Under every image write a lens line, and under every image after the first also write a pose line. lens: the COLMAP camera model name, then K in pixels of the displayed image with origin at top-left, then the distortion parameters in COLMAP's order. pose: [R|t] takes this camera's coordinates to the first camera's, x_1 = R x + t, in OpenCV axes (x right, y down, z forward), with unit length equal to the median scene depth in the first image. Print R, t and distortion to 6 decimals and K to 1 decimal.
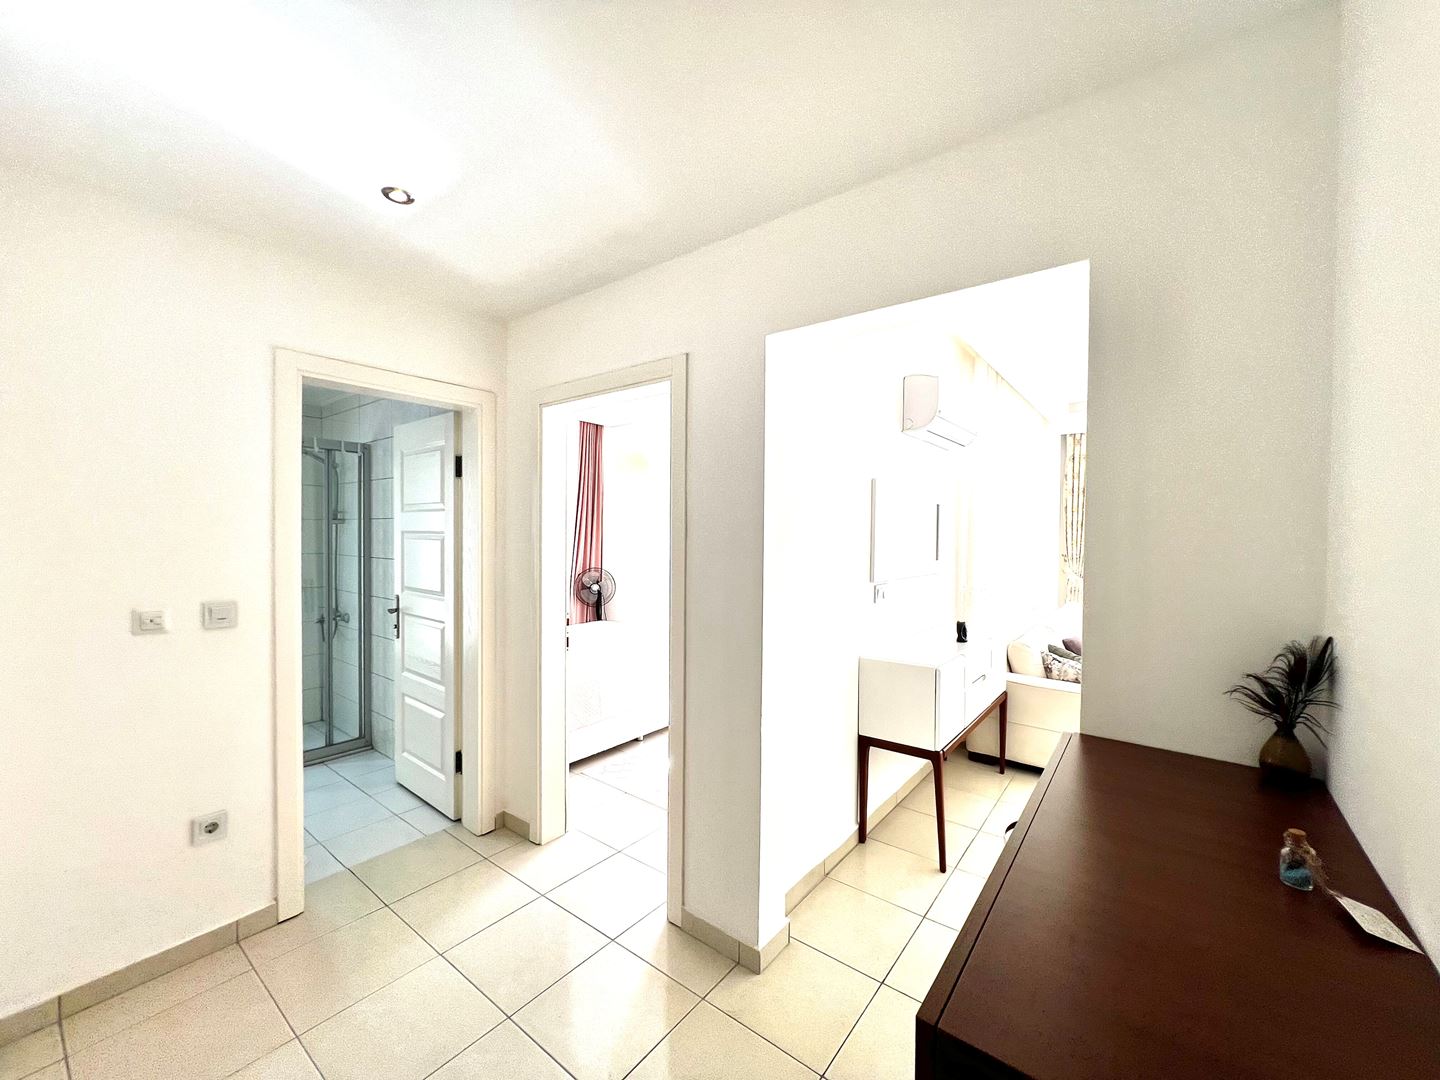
lens RADIAL K [[576.4, 0, 718.8], [0, 576.4, 540.6], [0, 0, 1]] dist [0.005232, -0.000368]
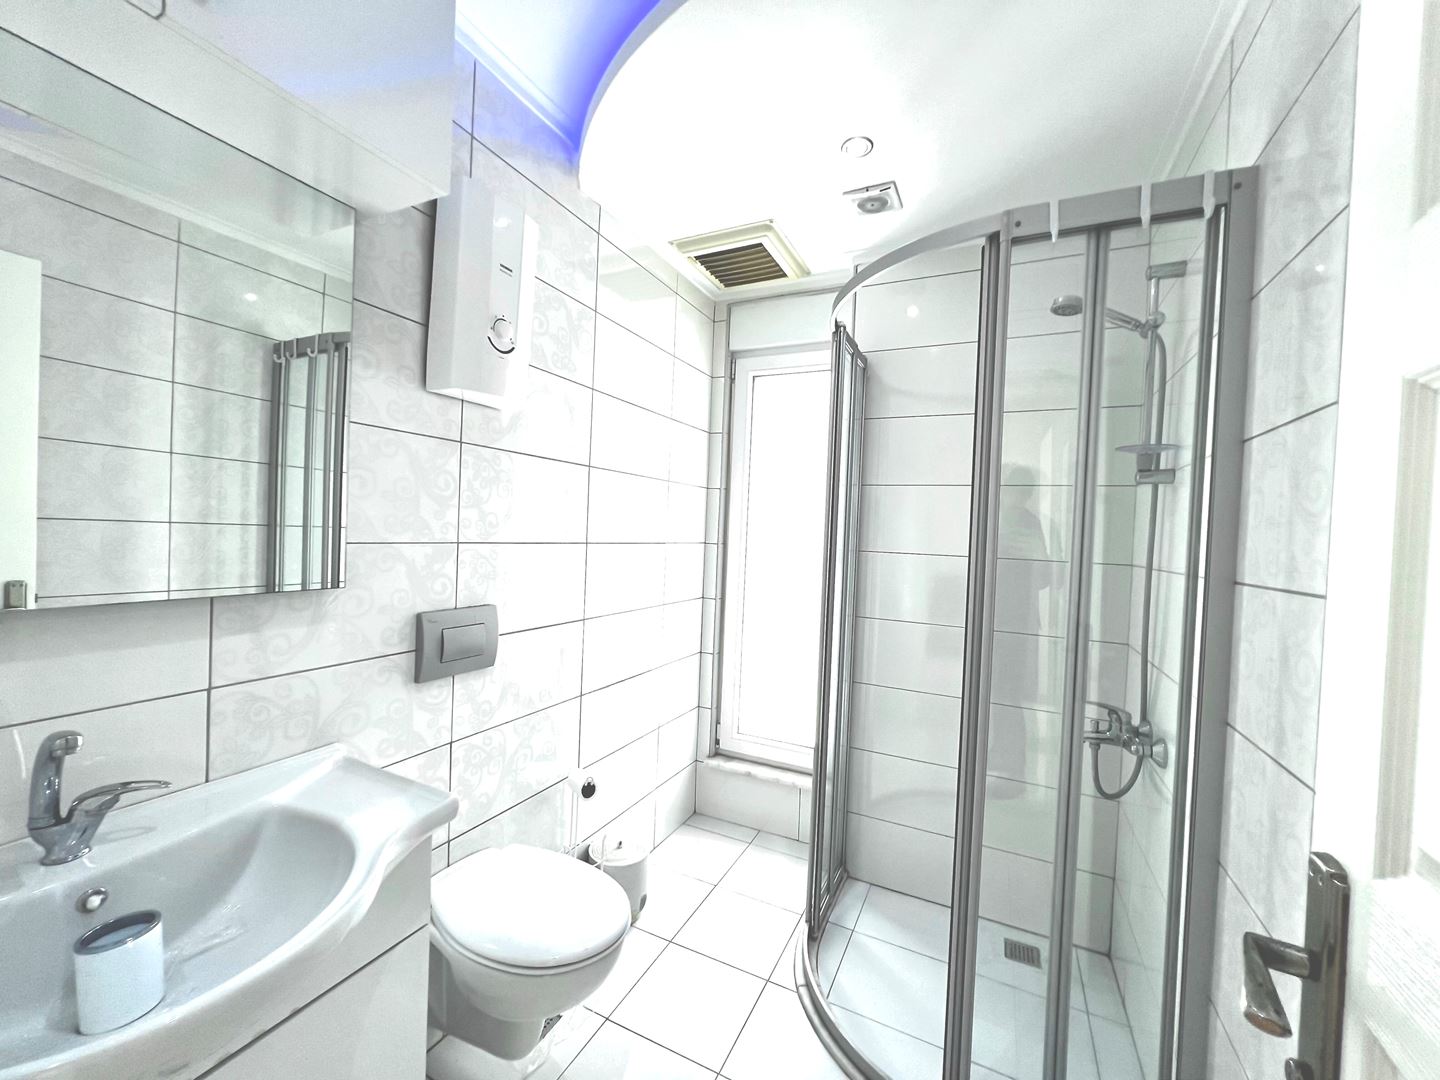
lens RADIAL K [[576.4, 0, 718.7], [0, 576.4, 540.3], [0, 0, 1]] dist [0.005232, -0.000368]
pose [[0.216379, 0.018989, -0.976125, -0.404916], [-0.058903, 0.998243, 0.006362, 0.021977], [0.974531, 0.056120, 0.217118, 0.731752]]
